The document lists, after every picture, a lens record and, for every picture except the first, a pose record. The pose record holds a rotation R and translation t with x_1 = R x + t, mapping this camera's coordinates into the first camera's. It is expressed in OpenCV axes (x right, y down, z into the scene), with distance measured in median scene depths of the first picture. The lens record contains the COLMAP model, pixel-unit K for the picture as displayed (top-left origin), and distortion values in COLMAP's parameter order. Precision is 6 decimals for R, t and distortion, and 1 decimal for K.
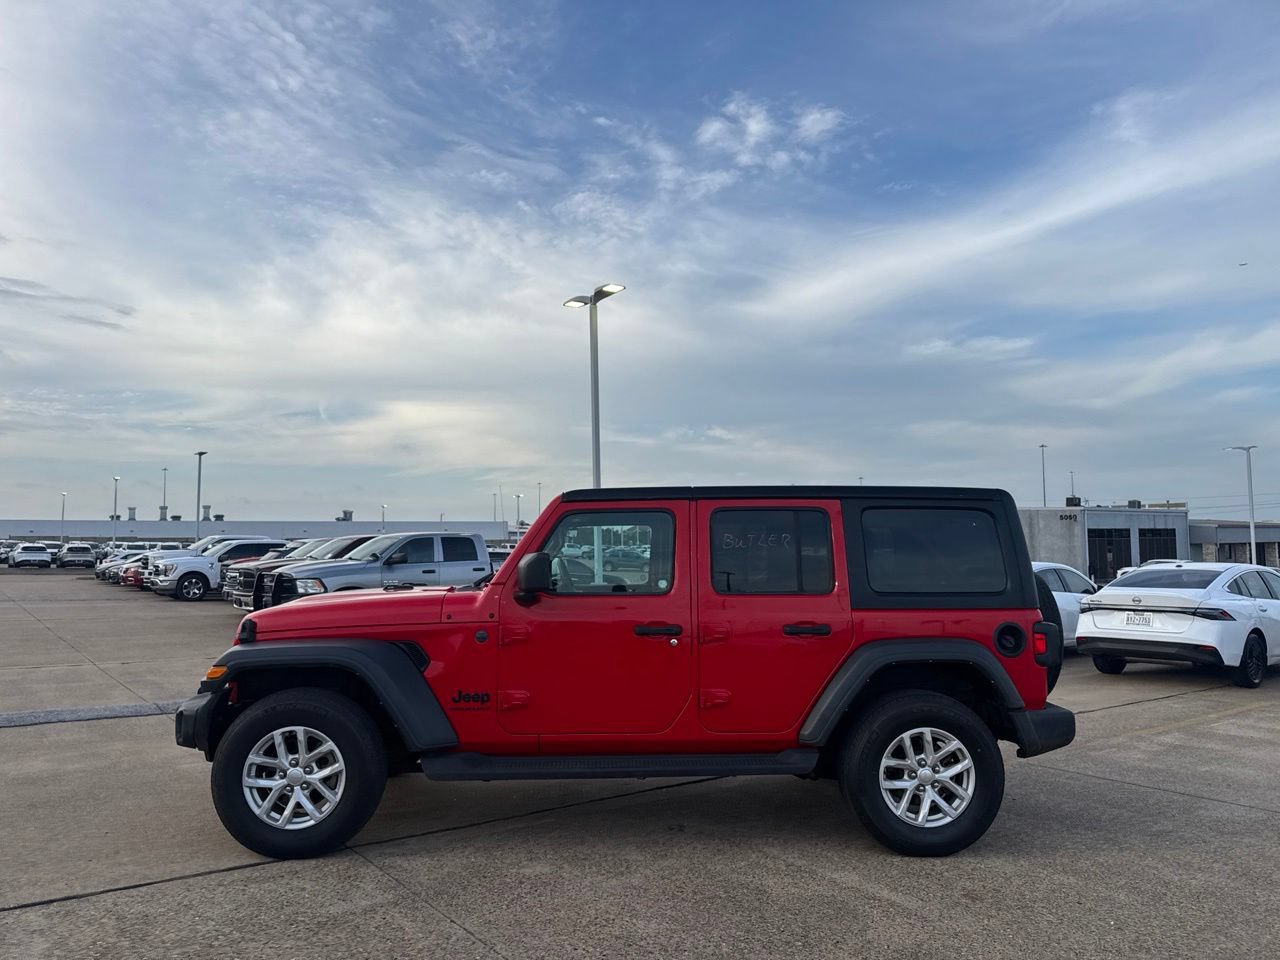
lens RADIAL K [[900.9, 0, 635.3], [0, 900.9, 478.9], [0, 0, 1]] dist [0.054074, -0.067086]
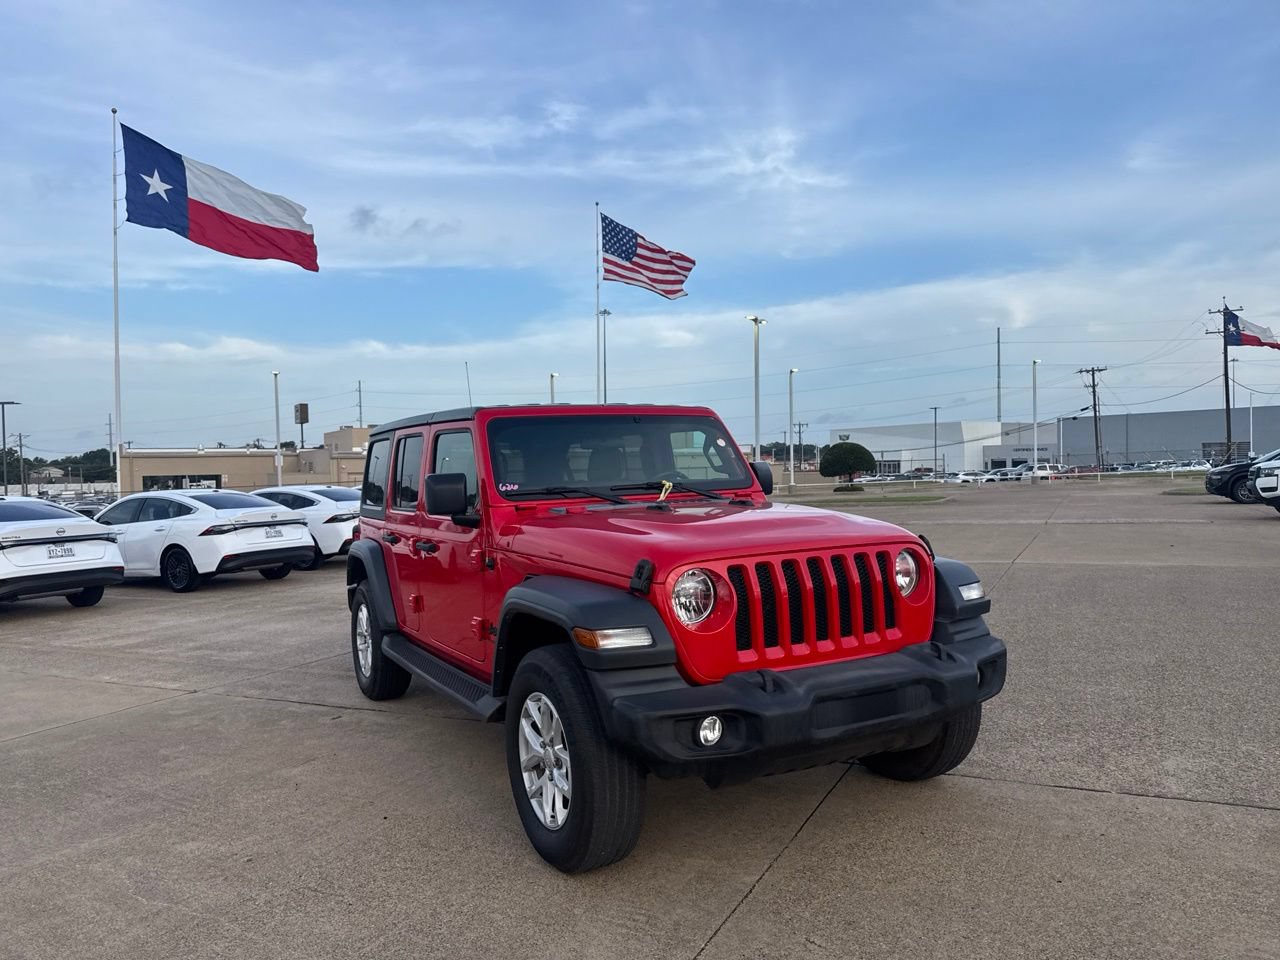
lens RADIAL K [[898.9, 0, 635.6], [0, 898.9, 487.9], [0, 0, 1]] dist [0.082687, -0.130287]
pose [[-0.436875, -0.006059, 0.899502, -1.054706], [-0.045431, 0.998850, -0.015337, 0.137475], [-0.898374, -0.047566, -0.436647, 1.608379]]
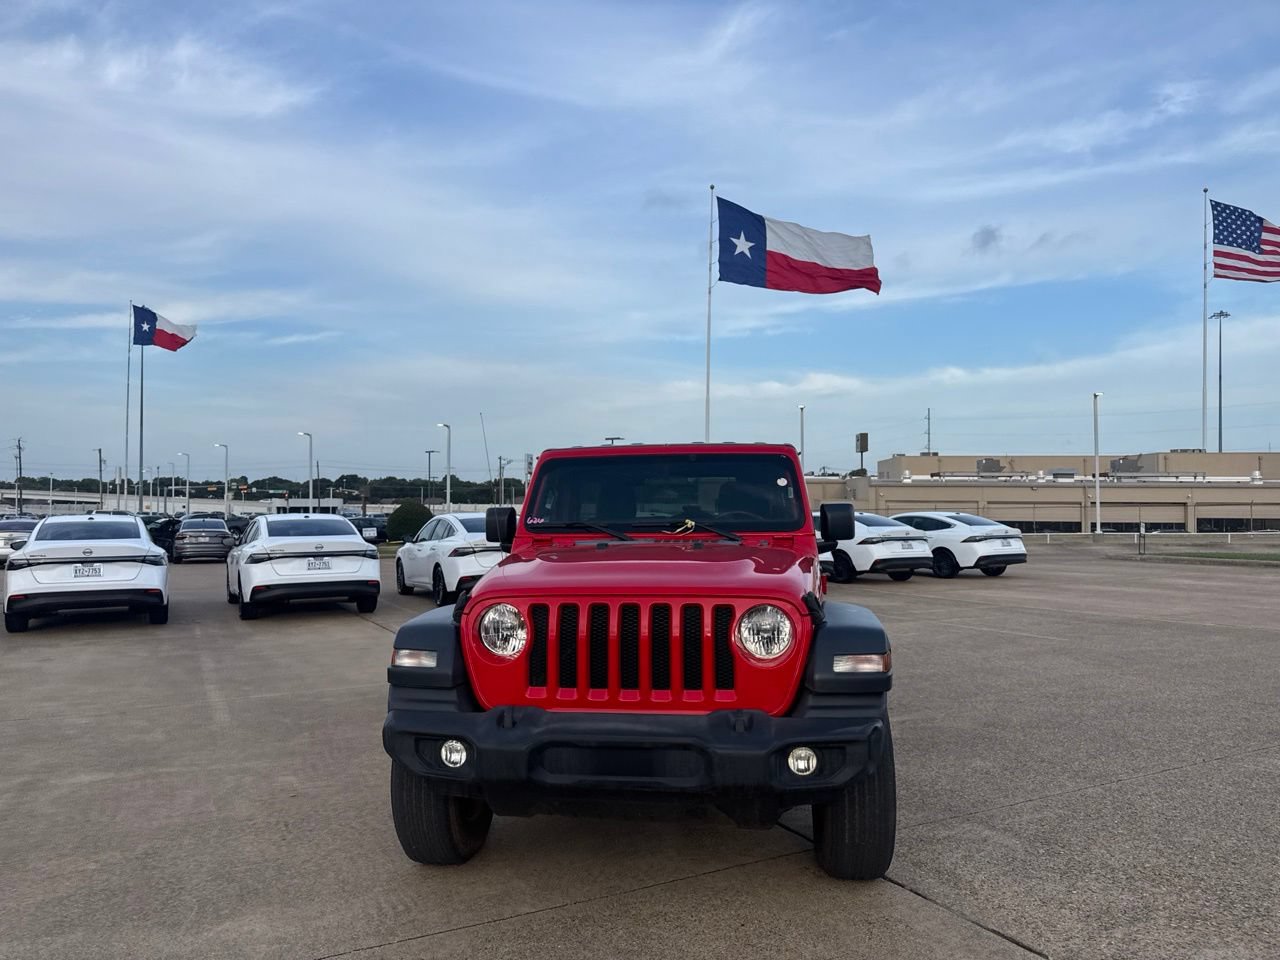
lens RADIAL K [[900.9, 0, 635.3], [0, 900.9, 478.9], [0, 0, 1]] dist [0.054074, -0.067086]
pose [[0.165297, 0.028368, 0.985836, -1.172000], [-0.078481, 0.996795, -0.015524, 0.087127], [-0.983116, -0.074804, 0.166994, 1.038218]]
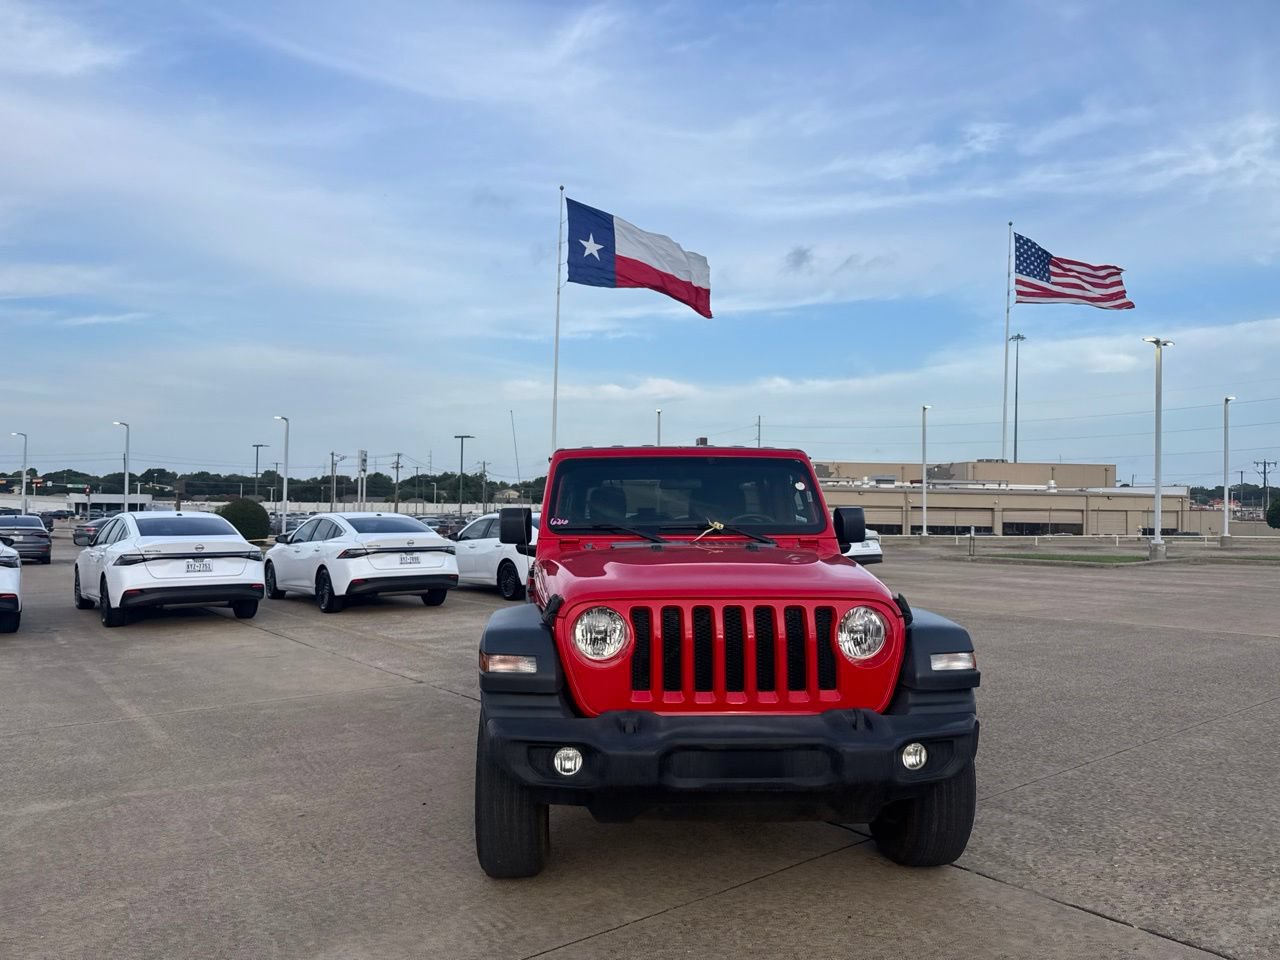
lens RADIAL K [[900.9, 0, 635.3], [0, 900.9, 478.9], [0, 0, 1]] dist [0.054074, -0.067086]
pose [[-0.013783, 0.030265, 0.999447, -1.185745], [-0.090031, 0.995444, -0.031385, 0.103910], [-0.995844, -0.090414, -0.010995, 1.251251]]
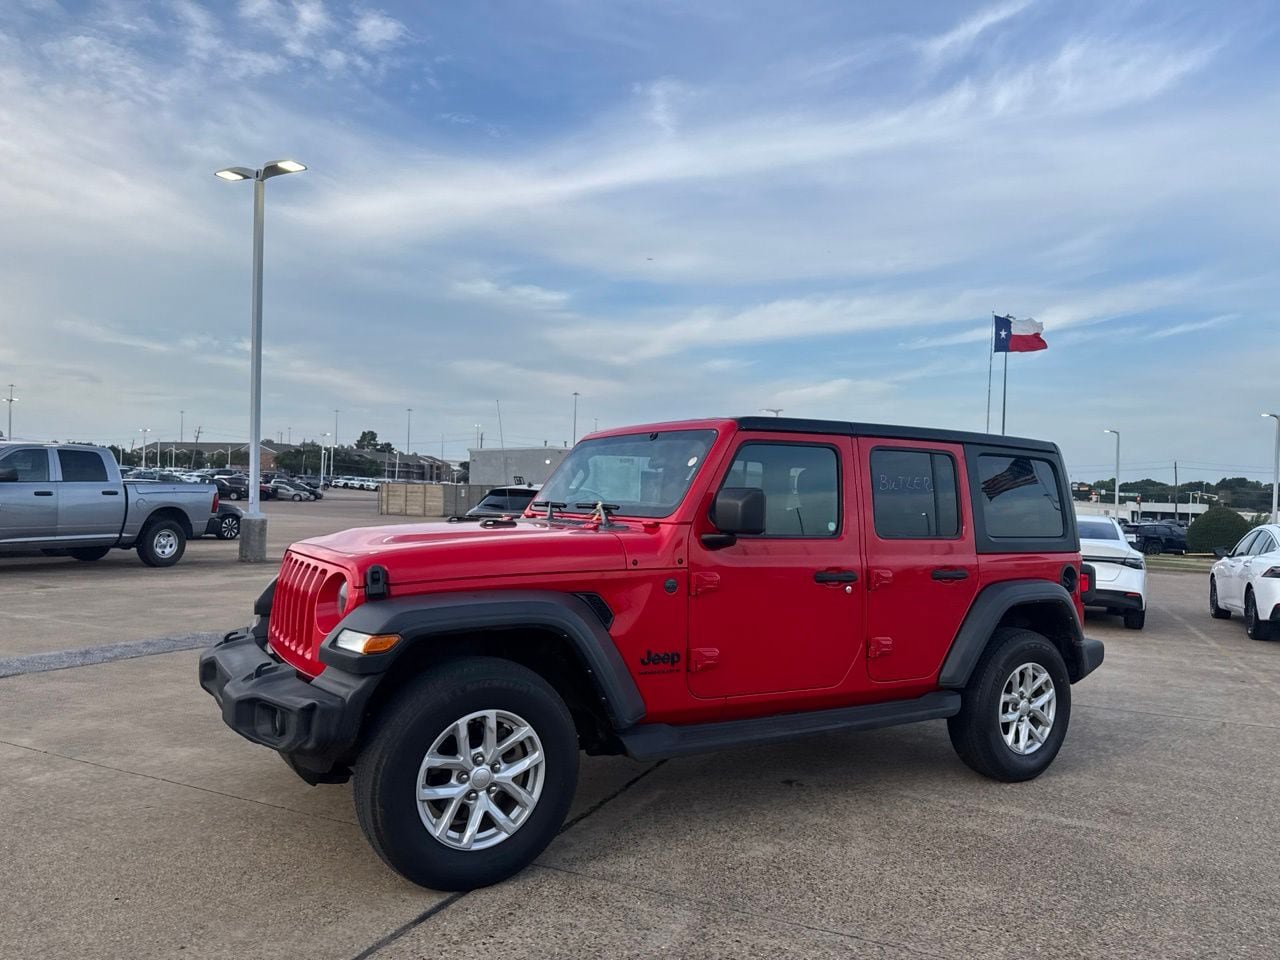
lens RADIAL K [[900.9, 0, 635.3], [0, 900.9, 478.9], [0, 0, 1]] dist [0.054074, -0.067086]
pose [[0.875525, 0.038368, 0.481648, -0.596331], [-0.074759, 0.995595, 0.056586, 0.032653], [-0.477355, -0.085550, 0.874536, 0.301190]]
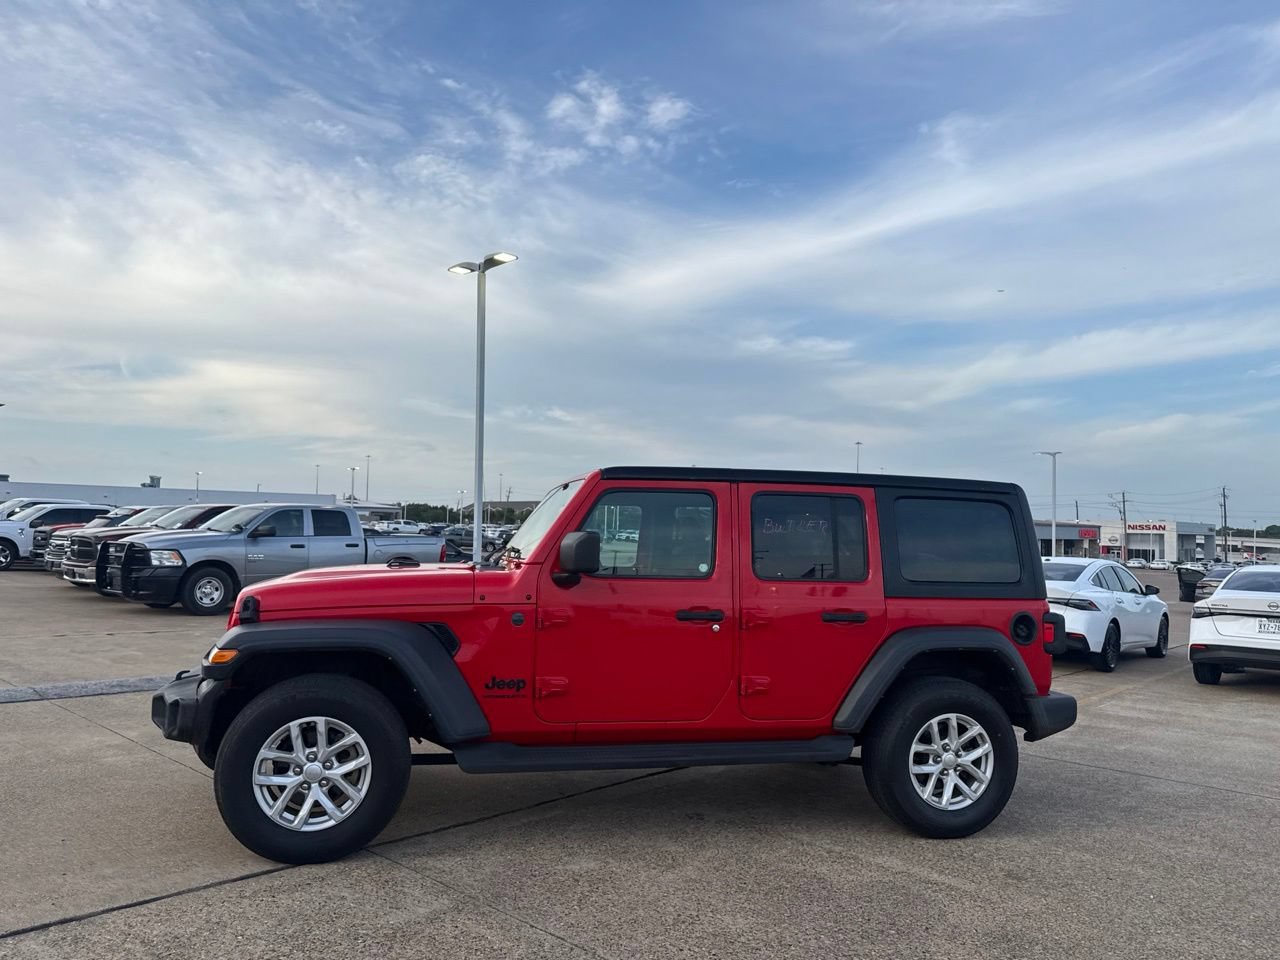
lens RADIAL K [[903.5, 0, 635.9], [0, 903.5, 484.7], [0, 0, 1]] dist [0.043393, -0.054171]
pose [[0.982427, 0.039485, 0.182423, -0.224171], [-0.044518, 0.998730, 0.023578, 0.008461], [-0.181260, -0.031285, 0.982937, 0.066399]]
